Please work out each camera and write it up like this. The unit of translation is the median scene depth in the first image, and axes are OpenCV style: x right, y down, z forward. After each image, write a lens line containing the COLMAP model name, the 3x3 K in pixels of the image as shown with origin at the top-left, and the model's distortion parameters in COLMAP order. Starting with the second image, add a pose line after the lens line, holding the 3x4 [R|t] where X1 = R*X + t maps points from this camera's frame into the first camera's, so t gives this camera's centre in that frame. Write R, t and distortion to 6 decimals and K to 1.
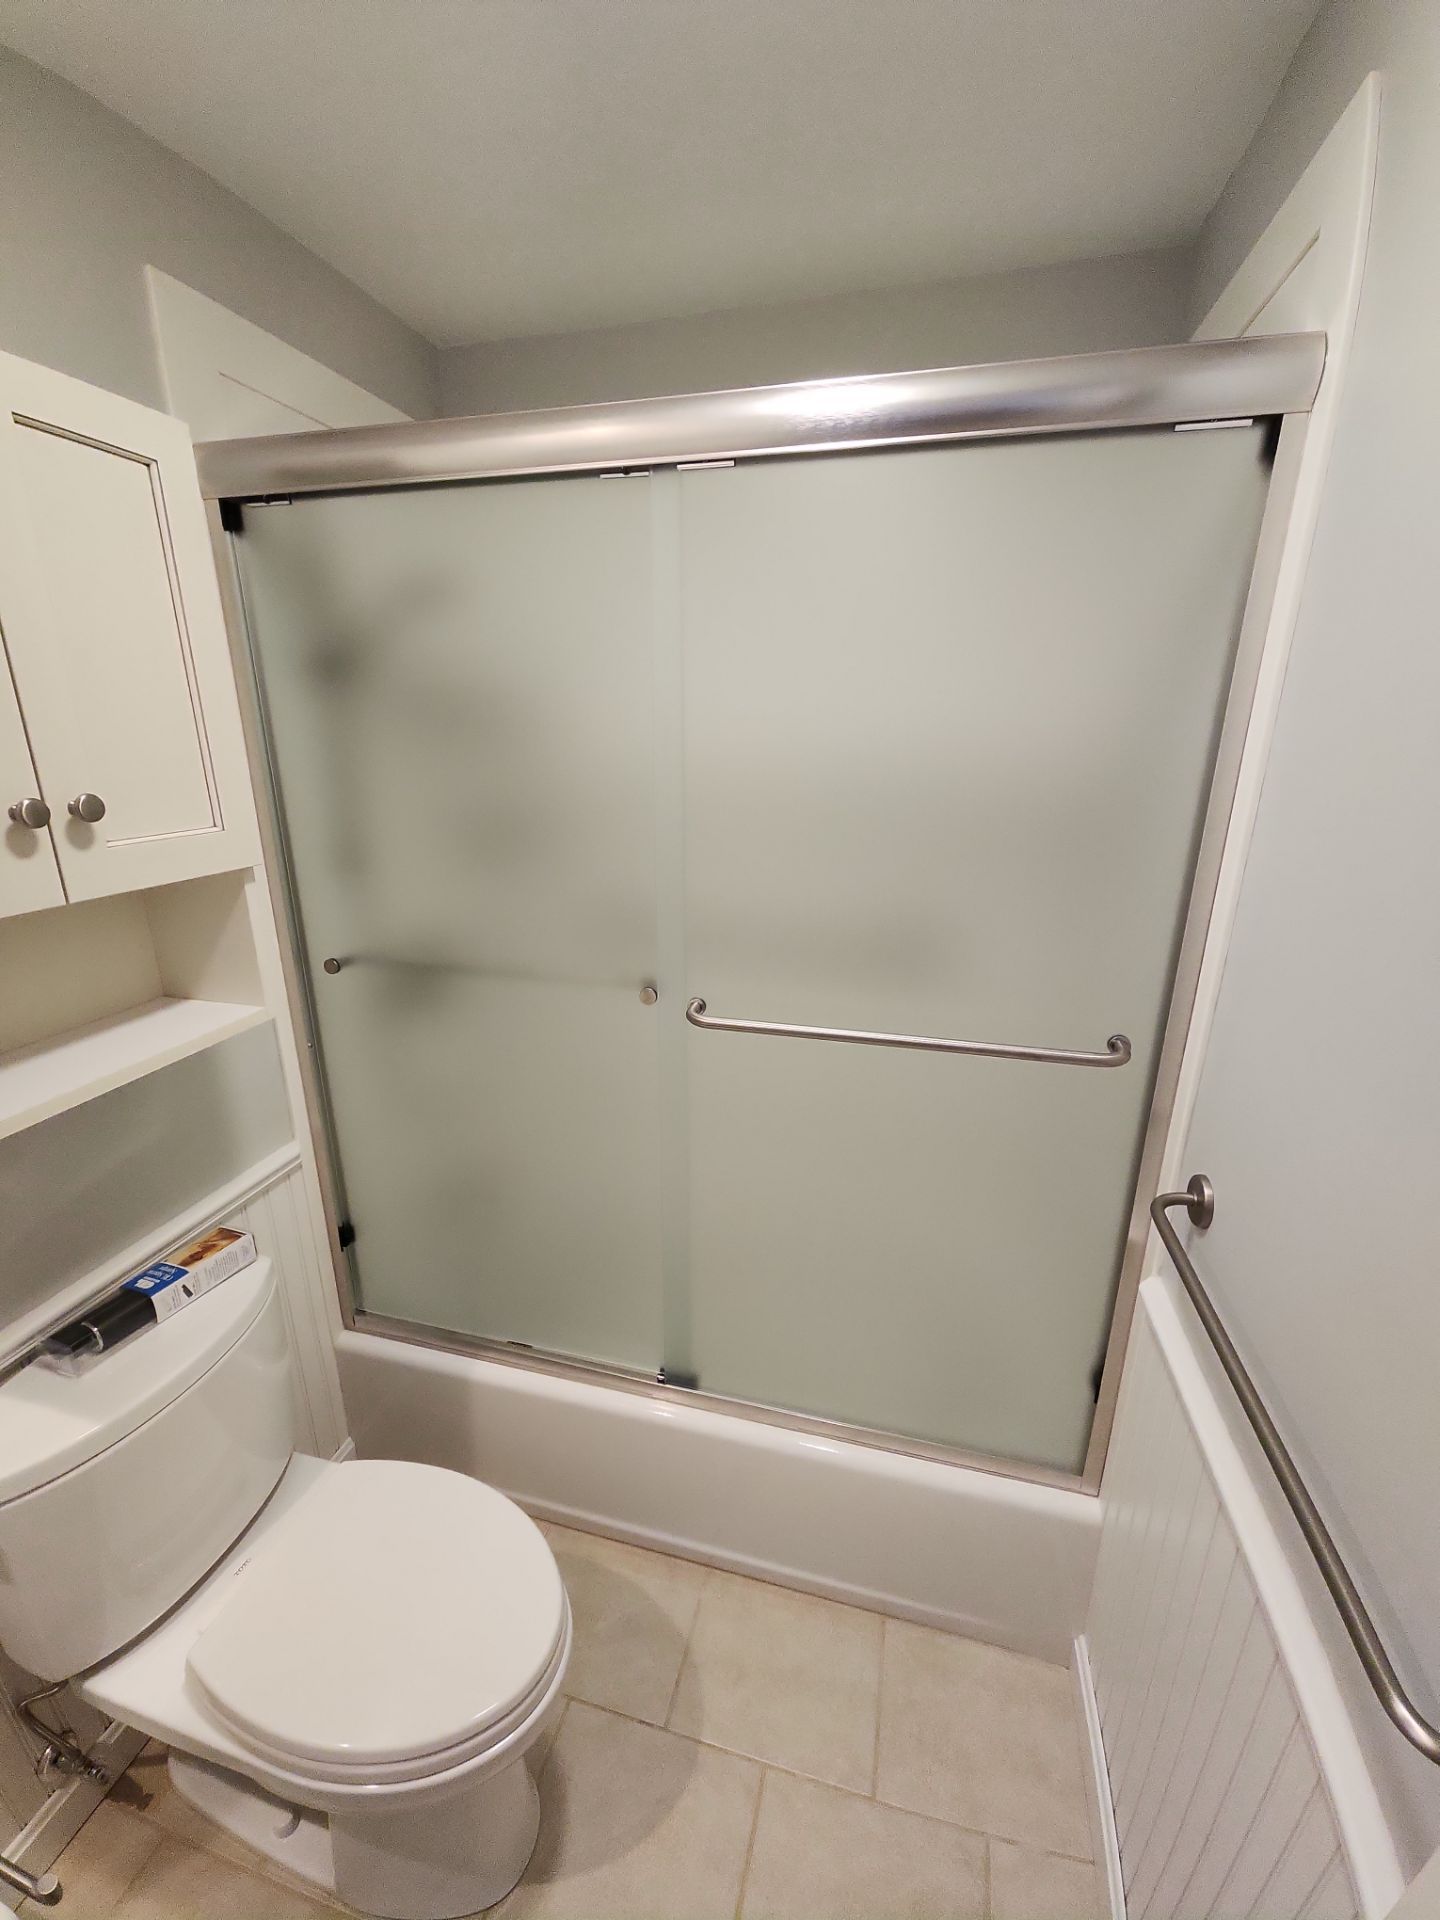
lens RADIAL K [[777.1, 0, 713.2], [0, 777.1, 962.4], [0, 0, 1]] dist [0.018203, -0.011837]
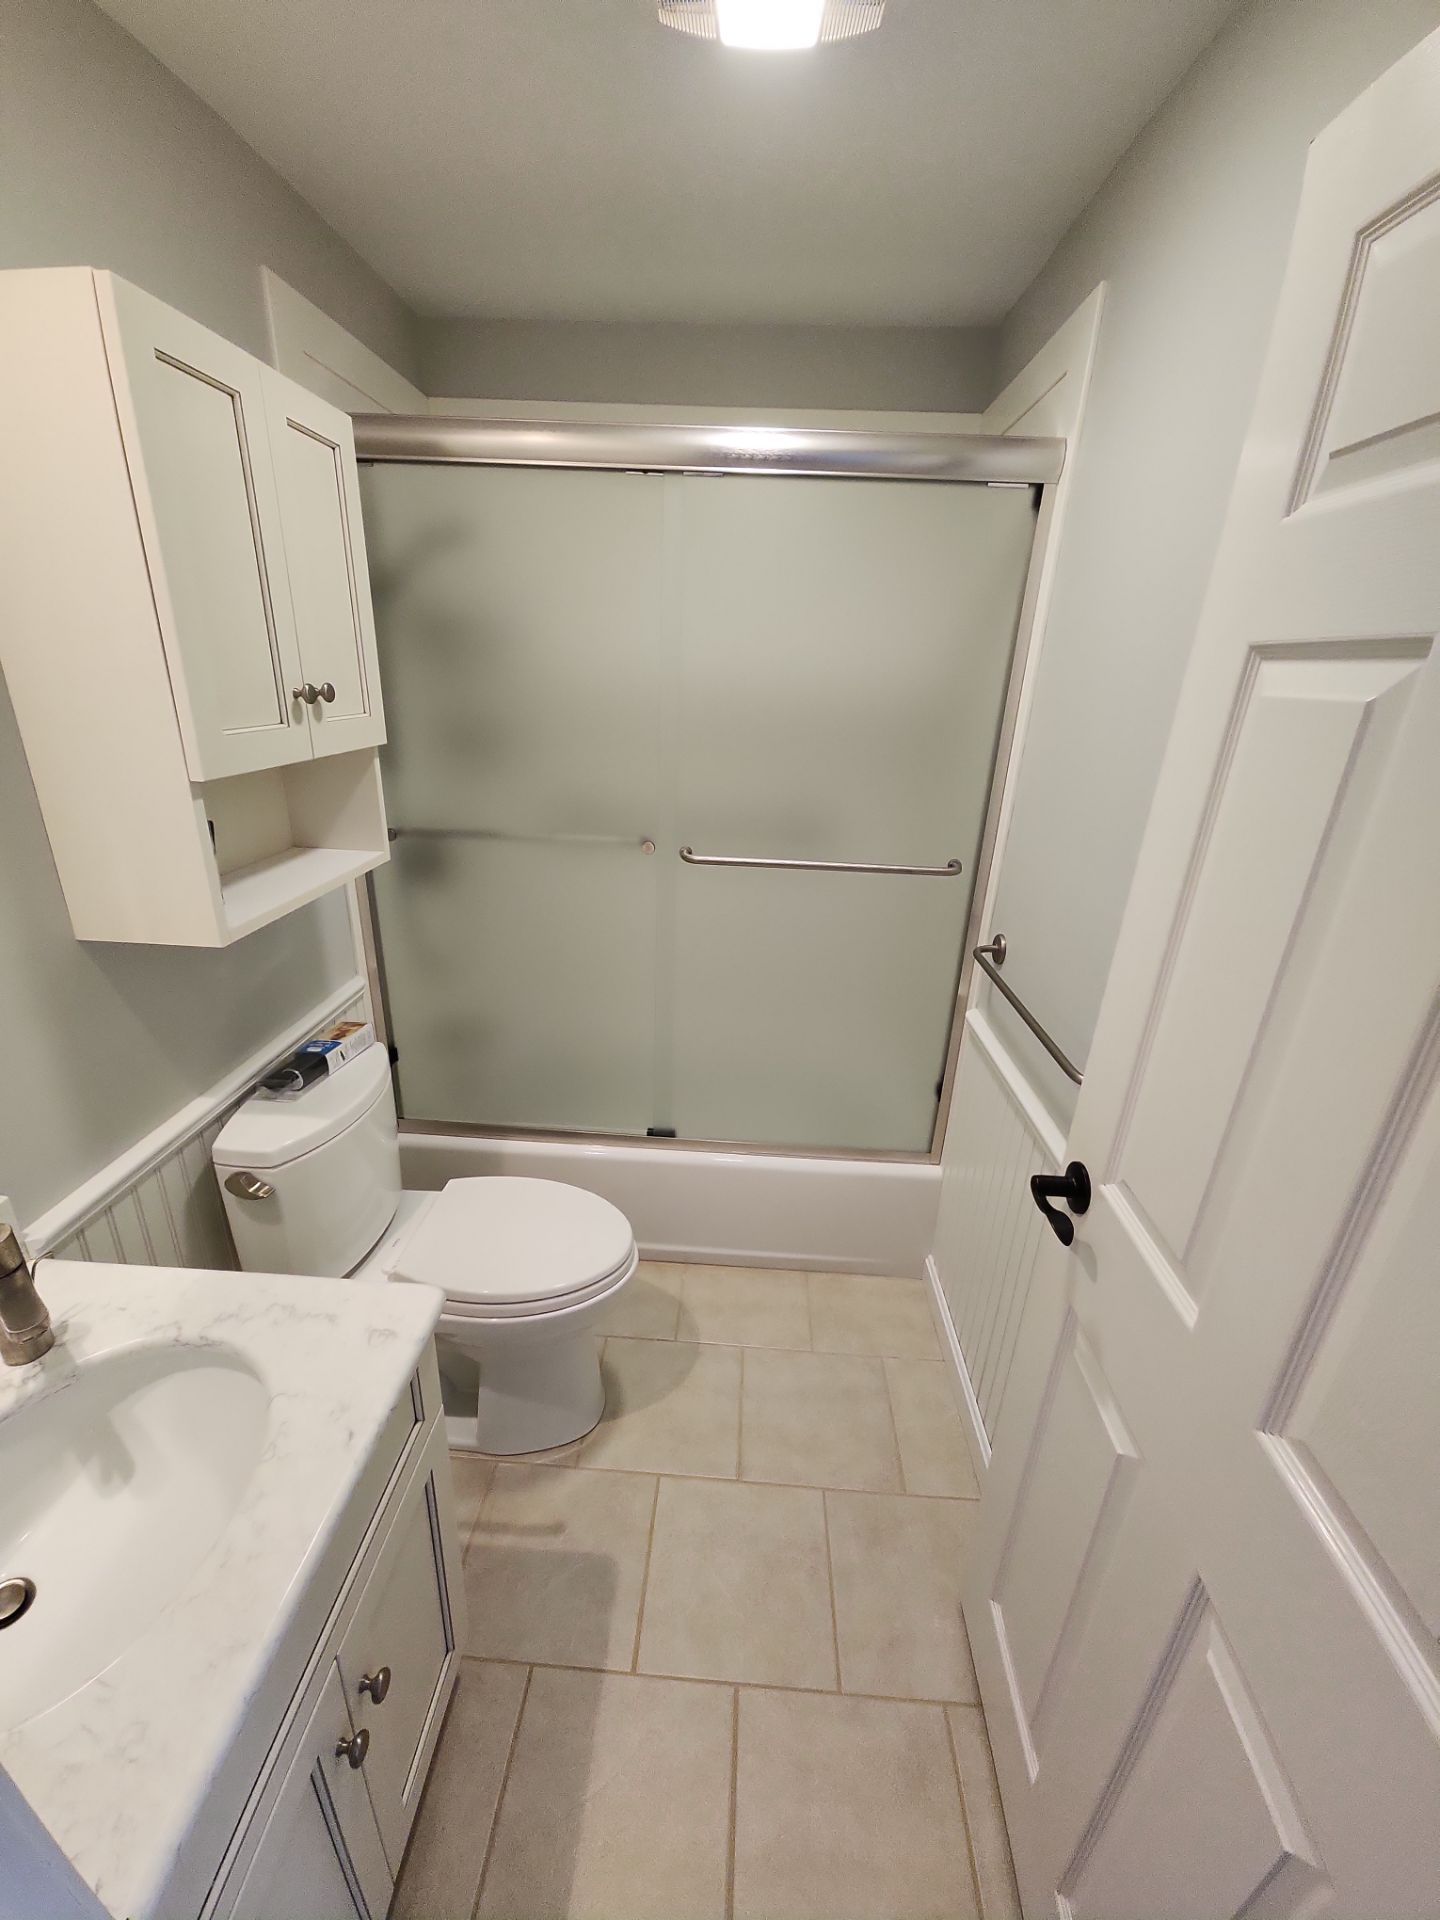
lens RADIAL K [[781.8, 0, 709.4], [0, 781.8, 967.6], [0, 0, 1]] dist [-0.000489, 0.004346]
pose [[0.978727, -0.041305, 0.200964, -0.301100], [0.025847, 0.996544, 0.078942, 0.167917], [-0.203531, -0.072069, 0.976413, -0.477129]]
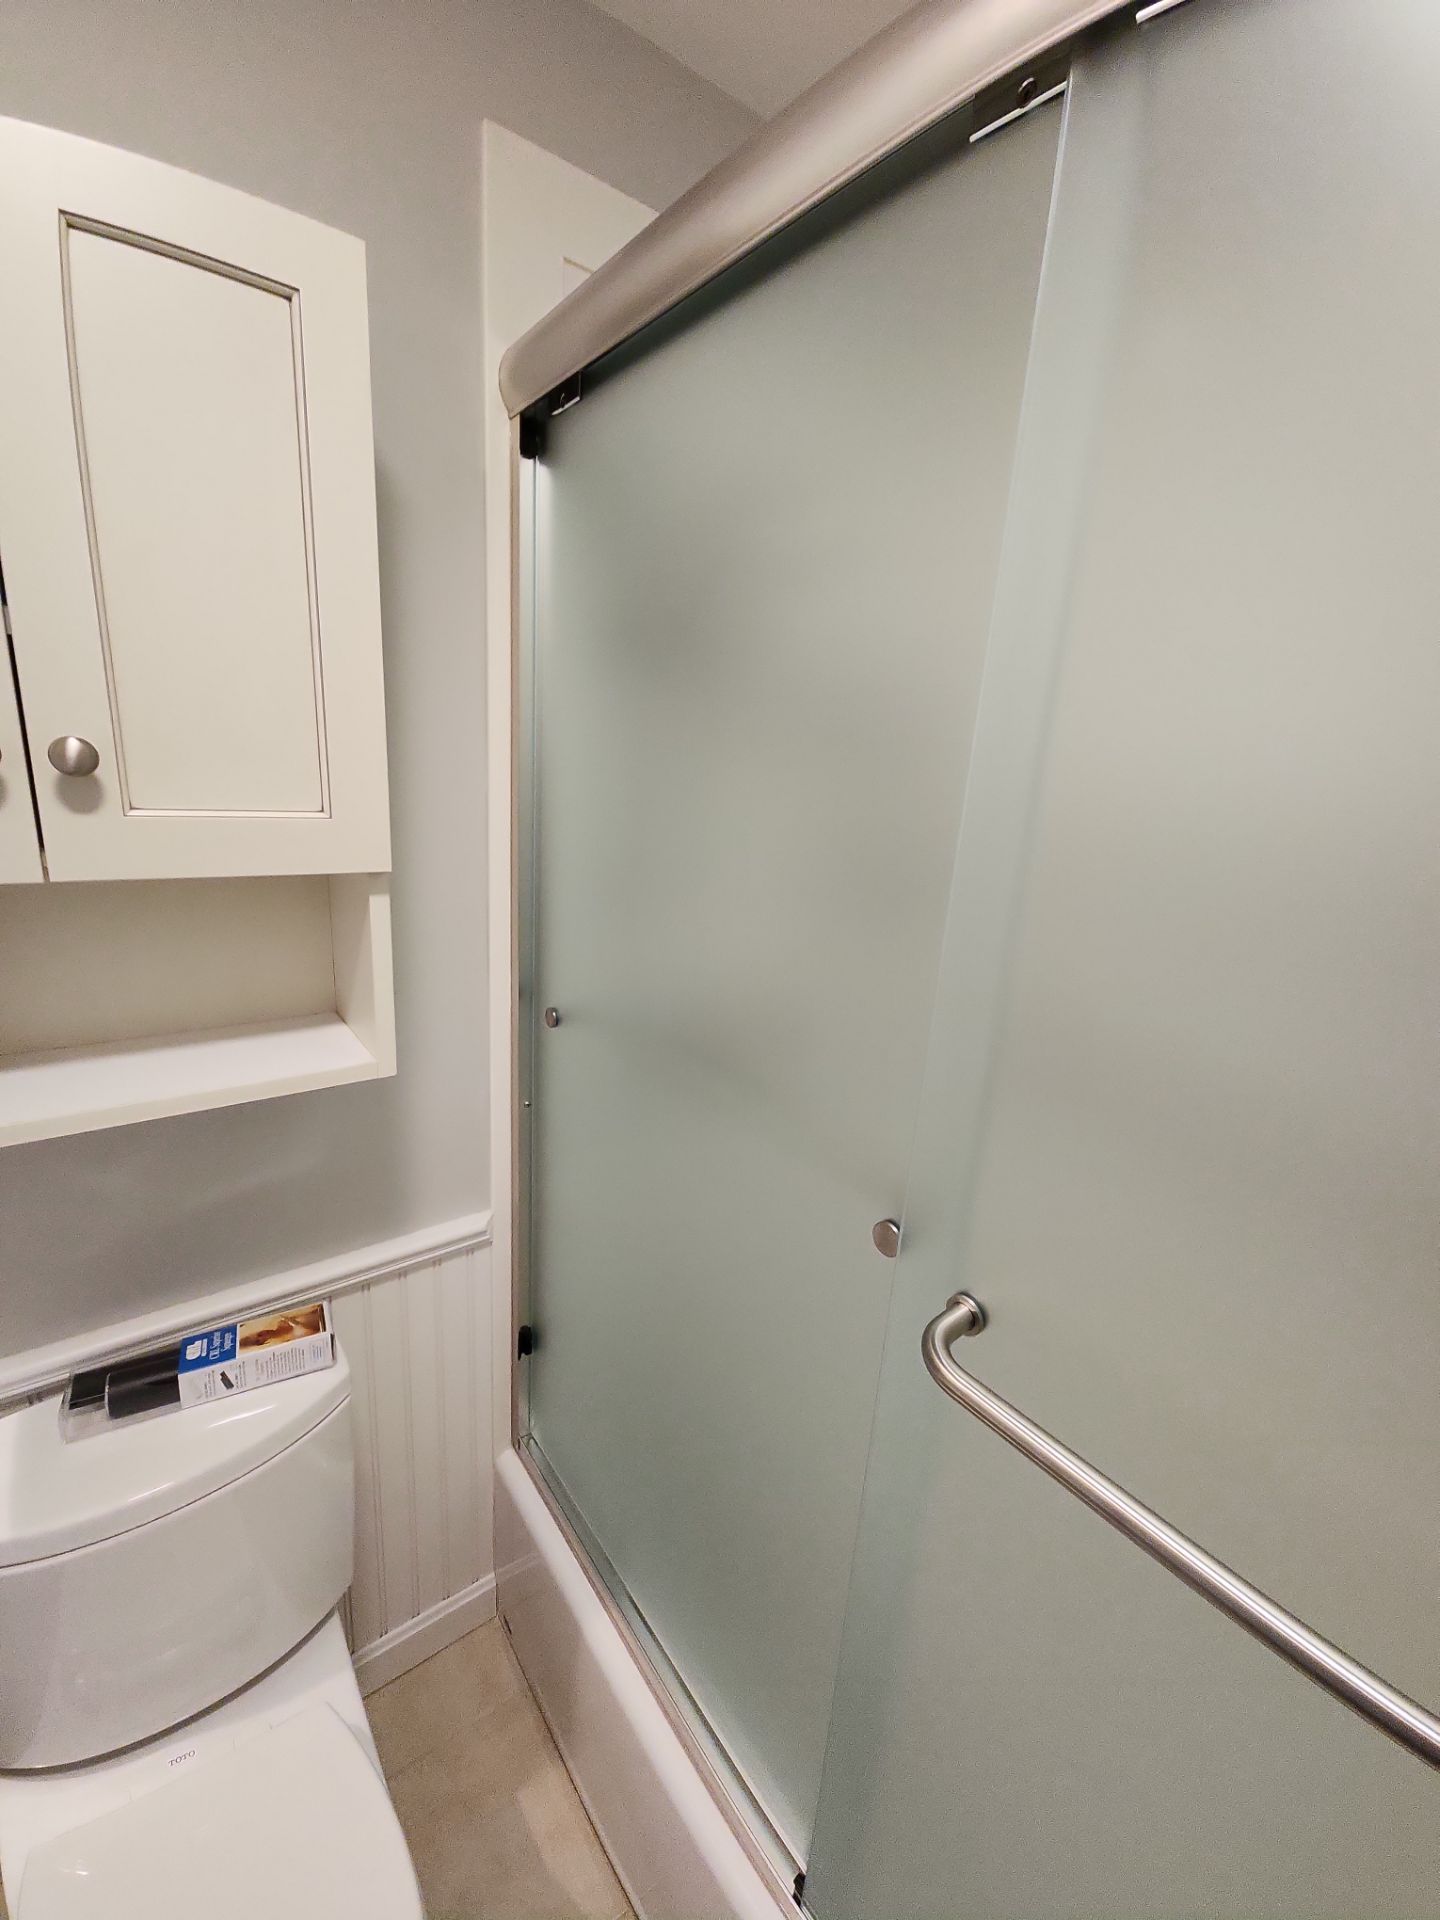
lens RADIAL K [[777.1, 0, 713.2], [0, 777.1, 962.4], [0, 0, 1]] dist [0.018203, -0.011837]
pose [[0.790224, 0.203338, -0.578100, 0.091100], [-0.238837, 0.970943, 0.015041, -0.121781], [0.564361, 0.126186, 0.815827, 0.568874]]
